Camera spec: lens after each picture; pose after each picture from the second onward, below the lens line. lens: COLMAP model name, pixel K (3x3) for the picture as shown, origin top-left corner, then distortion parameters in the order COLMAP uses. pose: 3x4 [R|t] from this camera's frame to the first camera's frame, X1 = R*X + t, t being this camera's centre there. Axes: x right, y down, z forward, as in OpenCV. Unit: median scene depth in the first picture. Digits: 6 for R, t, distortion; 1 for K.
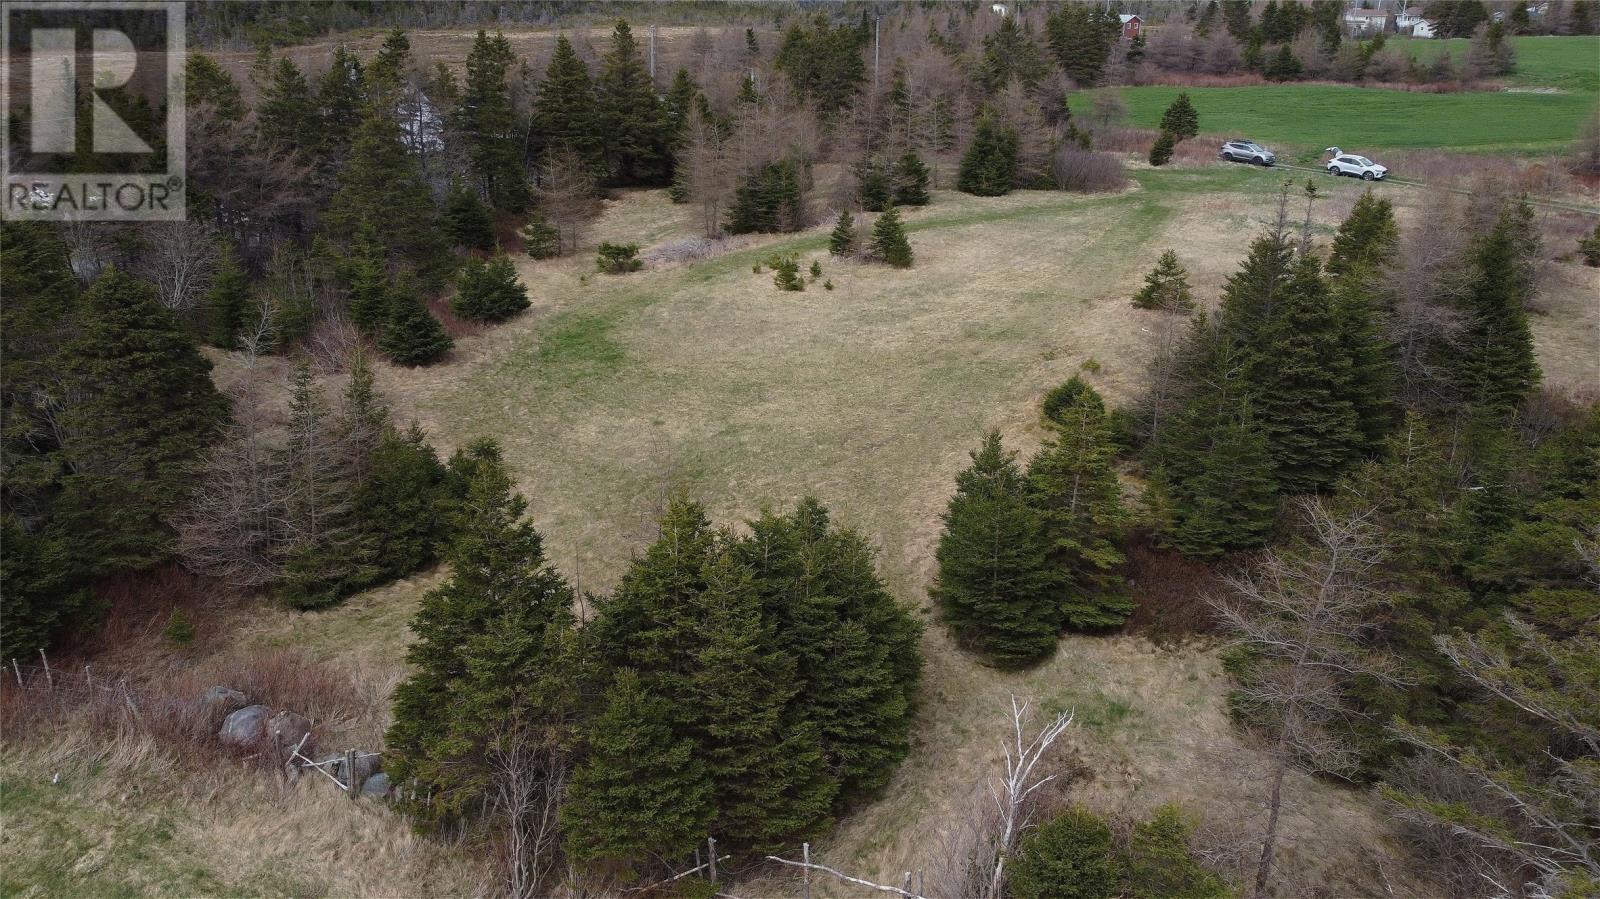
lens RADIAL K [[1210.9, 0, 782.7], [0, 1210.9, 463.3], [0, 0, 1]] dist [0.004369, -0.007315]
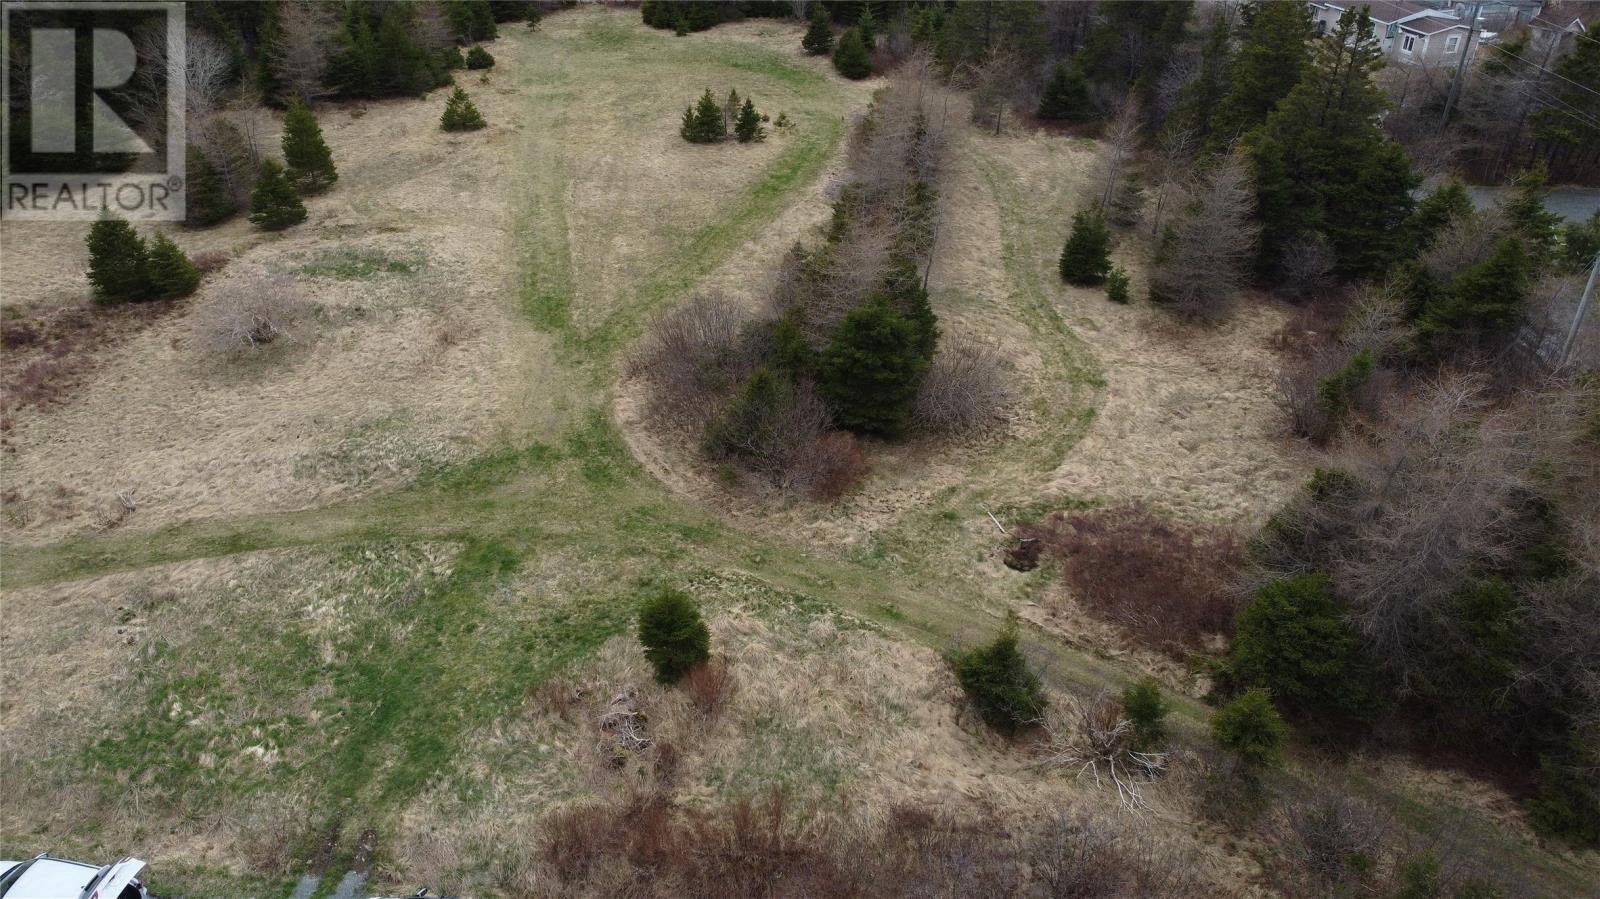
lens RADIAL K [[1210.9, 0, 797.2], [0, 1210.9, 455.5], [0, 0, 1]] dist [0.004369, -0.007315]
pose [[-0.811704, 0.299005, -0.501730, 0.725141], [-0.228947, 0.627394, 0.744285, -0.905443], [0.537328, 0.719008, -0.440802, 1.863539]]
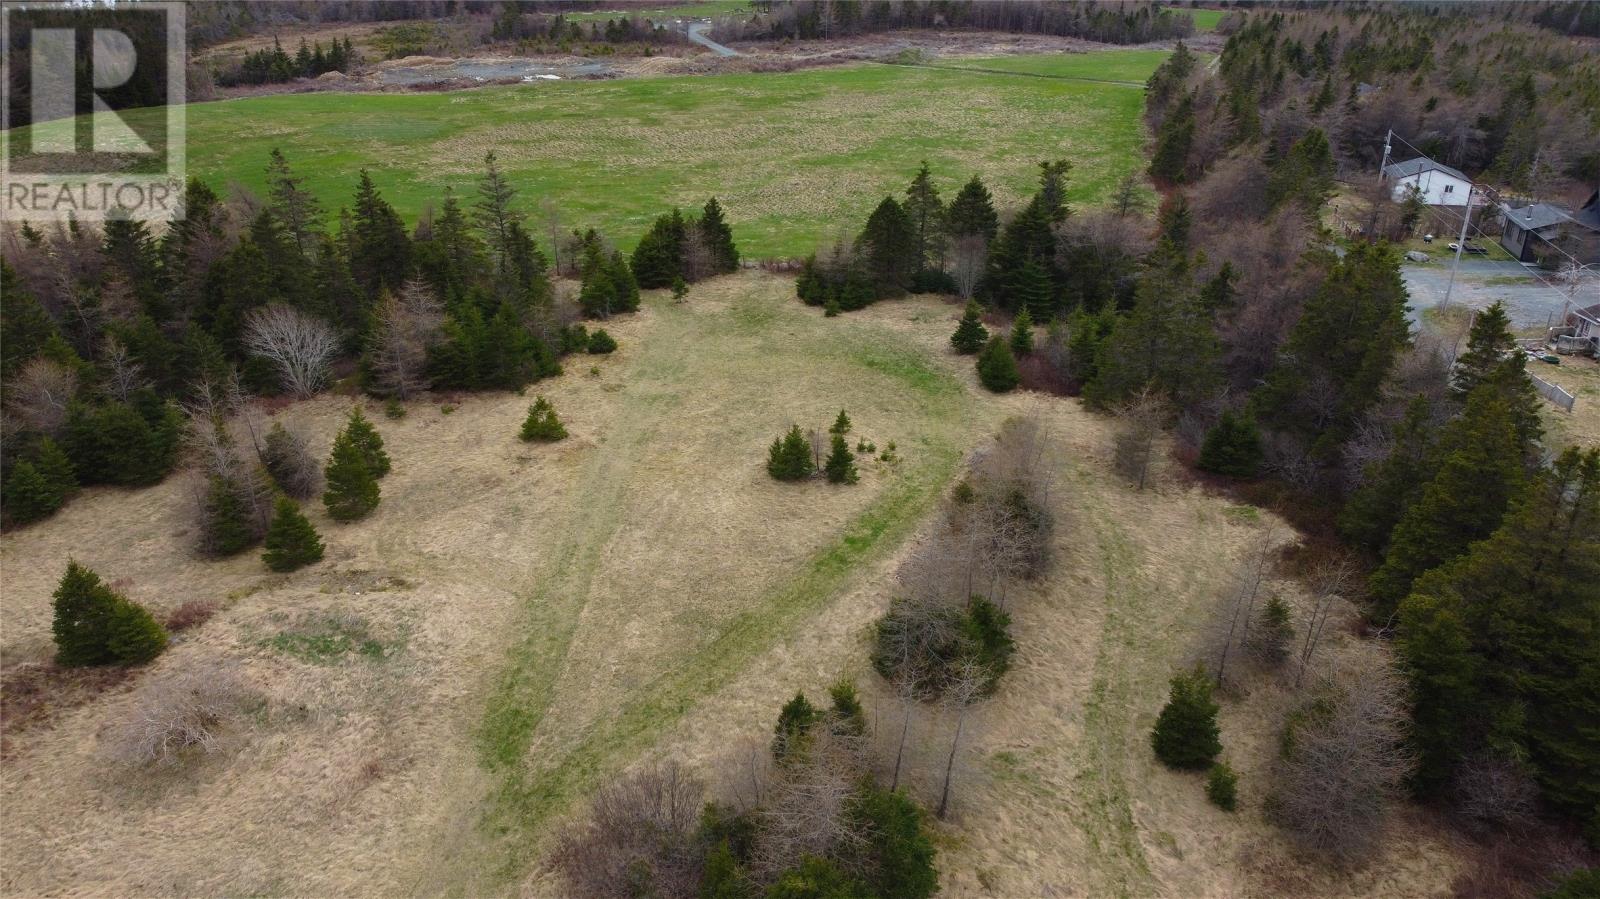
lens RADIAL K [[1210.9, 0, 796.9], [0, 1210.9, 458.5], [0, 0, 1]] dist [0.004369, -0.007315]
pose [[-0.920519, 0.156426, -0.358016, 0.473995], [-0.150846, 0.703000, 0.695009, -0.939770], [0.360403, 0.693774, -0.623528, 1.713275]]
